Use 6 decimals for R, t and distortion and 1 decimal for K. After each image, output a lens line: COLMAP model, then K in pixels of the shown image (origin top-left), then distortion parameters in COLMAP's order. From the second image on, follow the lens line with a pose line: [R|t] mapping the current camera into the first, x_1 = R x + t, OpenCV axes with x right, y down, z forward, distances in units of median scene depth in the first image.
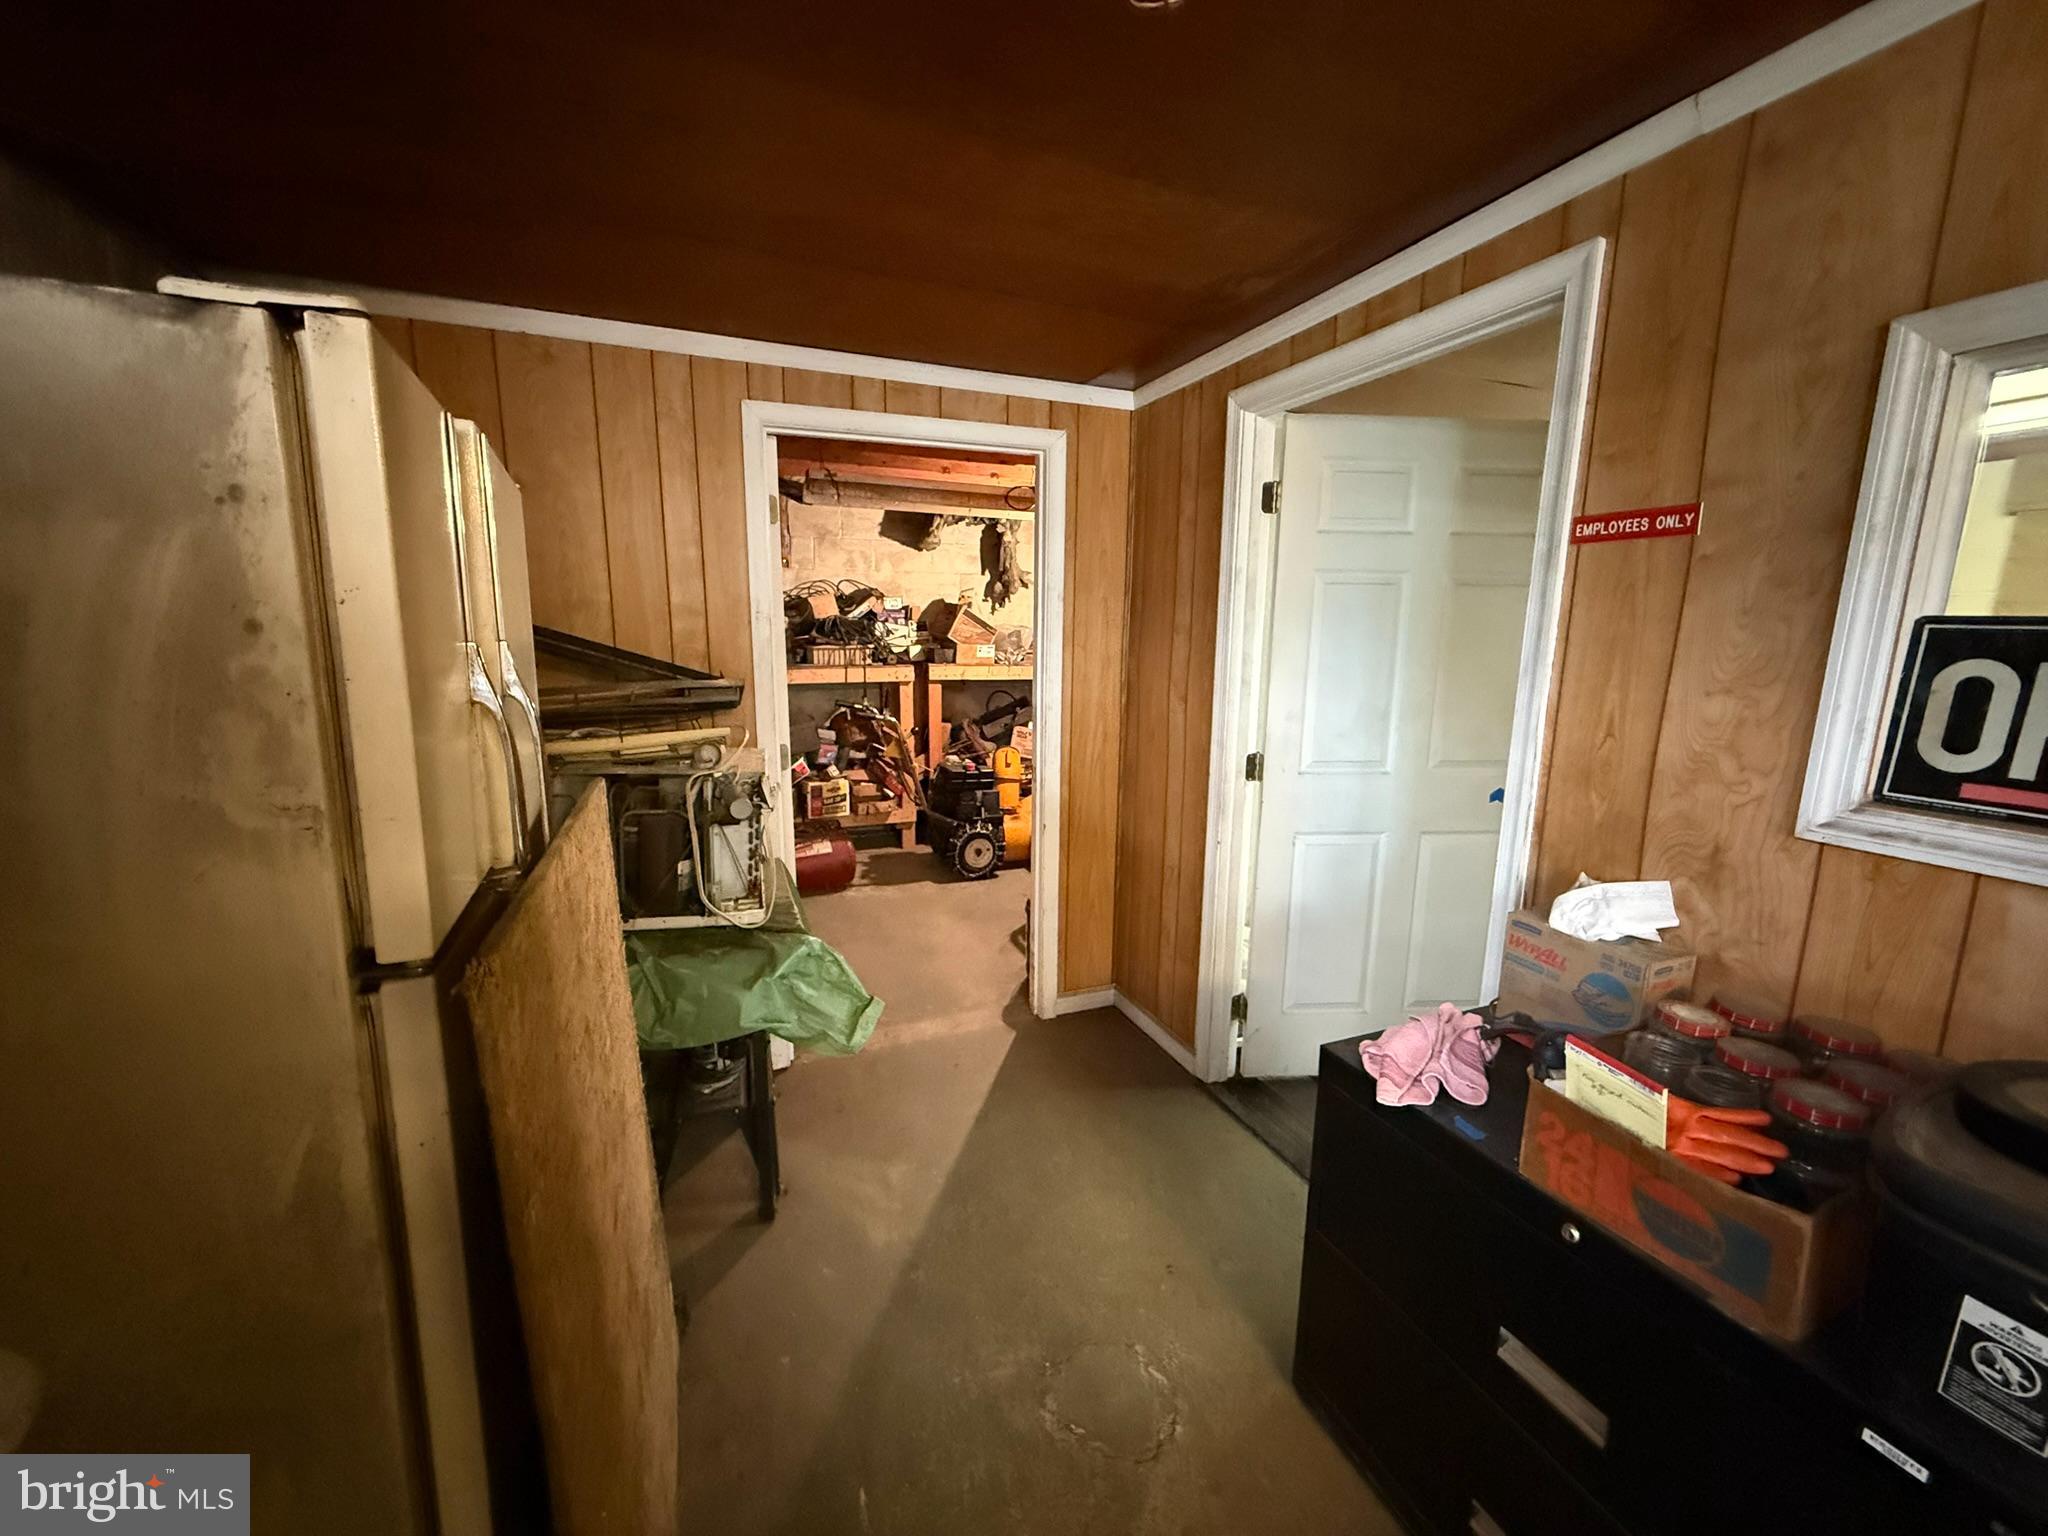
lens RADIAL K [[810.6, 0, 1025.0], [0, 810.6, 771.2], [0, 0, 1]] dist [-0.000485, 0.000495]
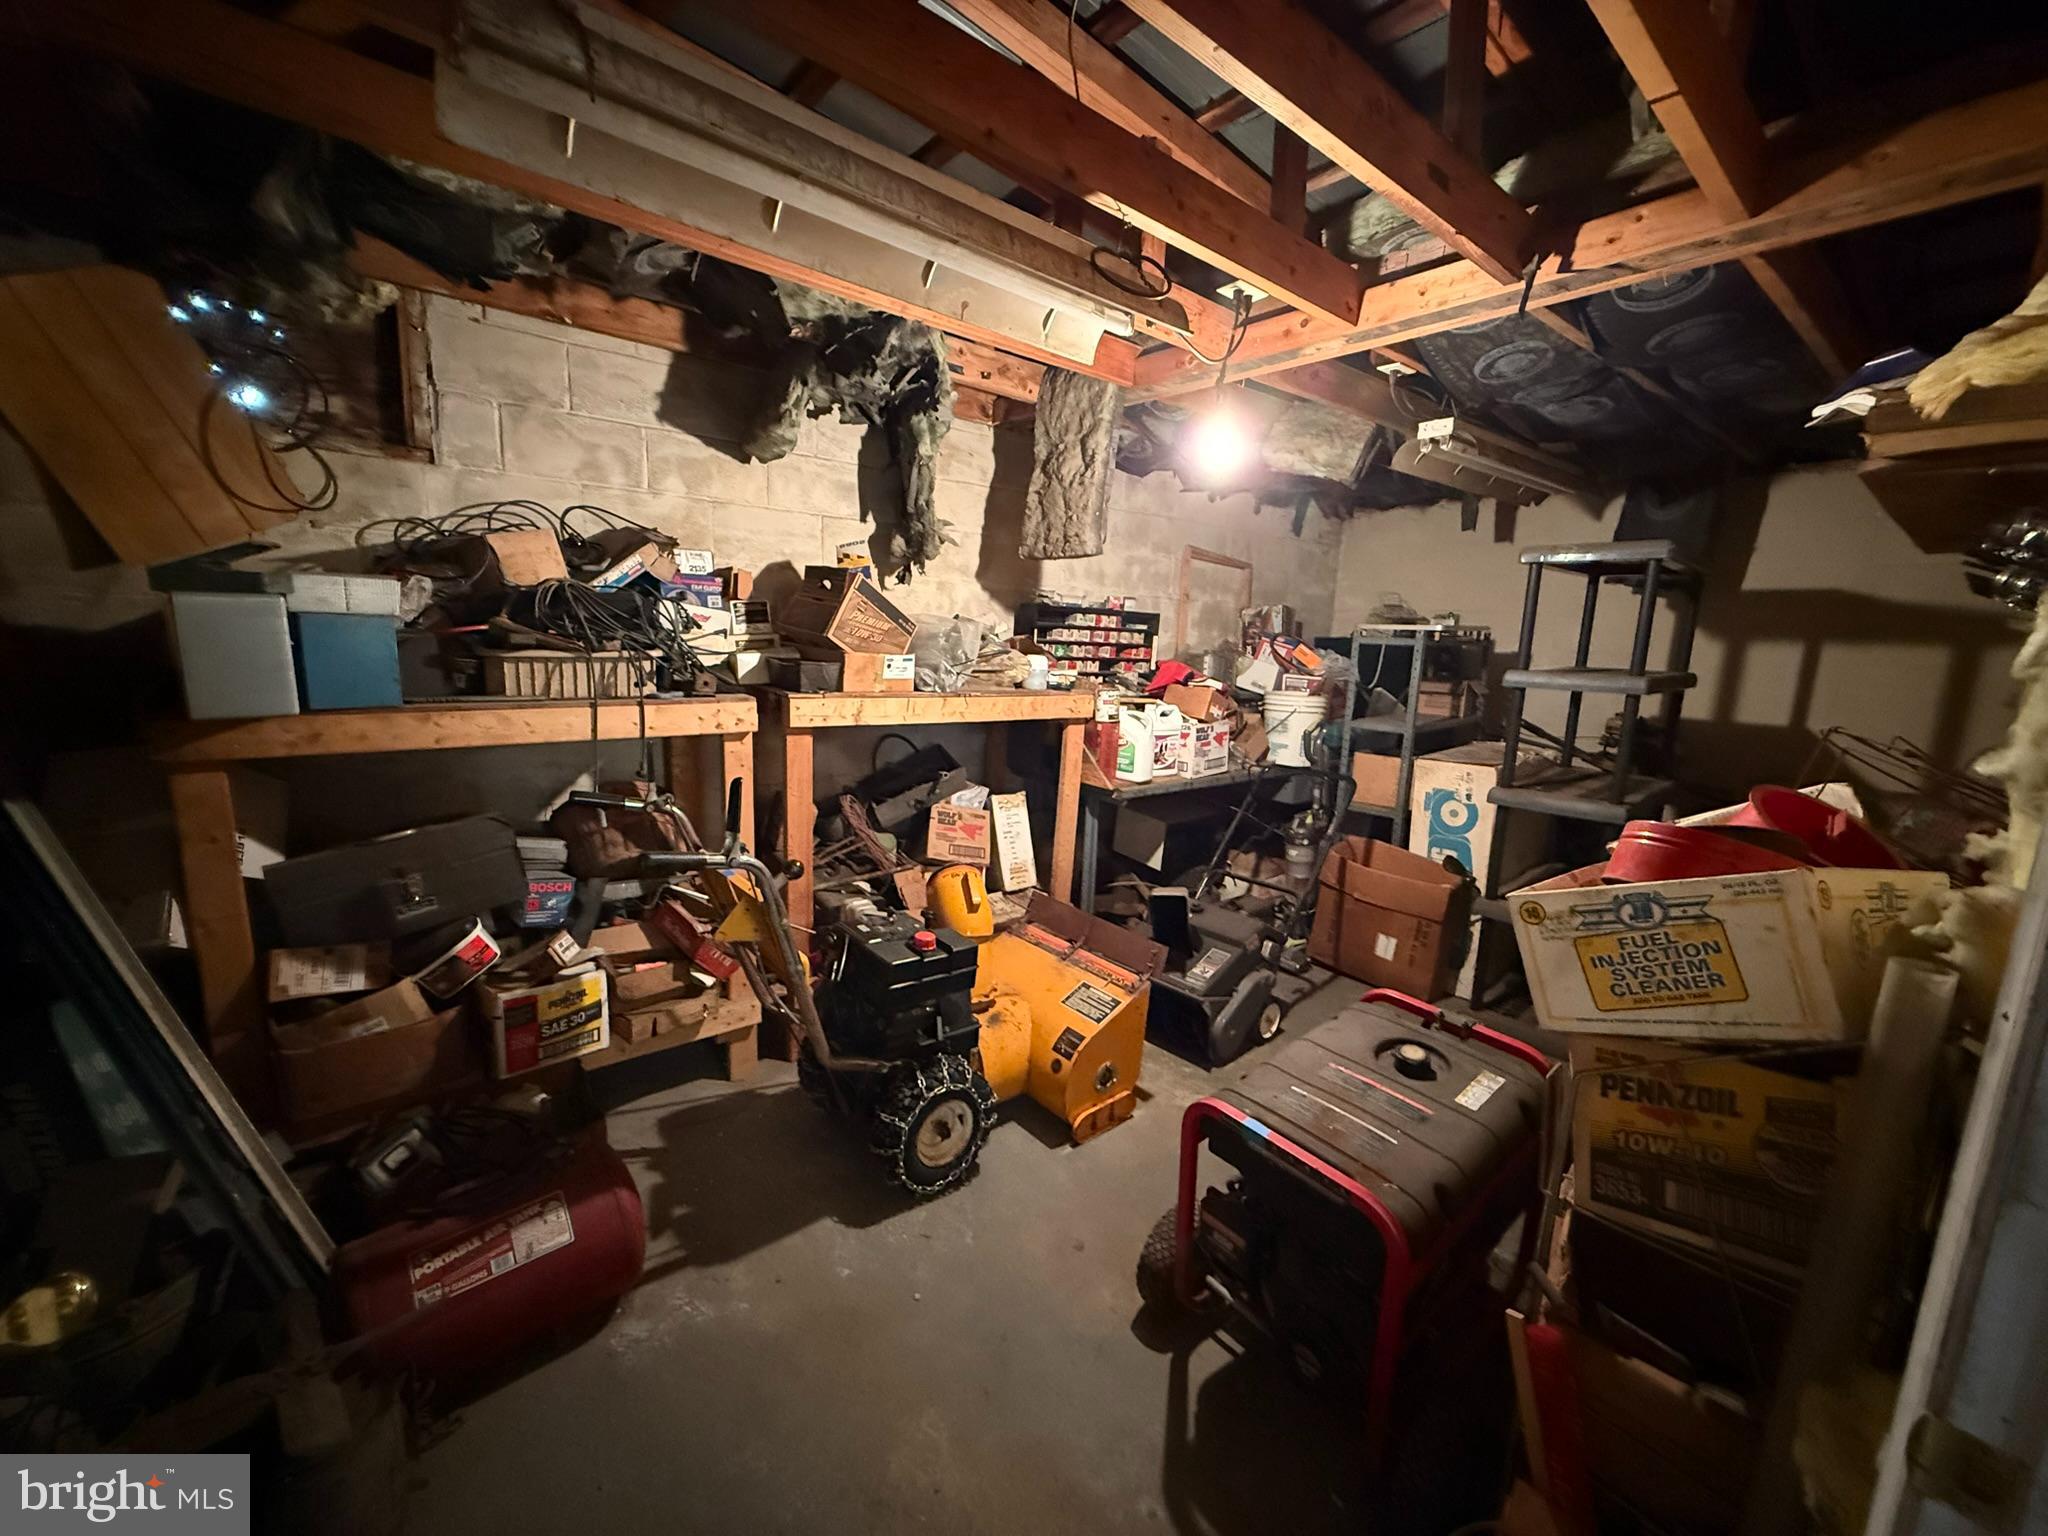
lens RADIAL K [[810.6, 0, 1022.9], [0, 810.6, 766.4], [0, 0, 1]] dist [-0.000485, 0.000495]
pose [[0.953004, -0.021150, 0.302219, -0.129437], [0.020866, 0.999774, 0.004168, -0.088064], [-0.302239, 0.002333, 0.953229, 0.504867]]
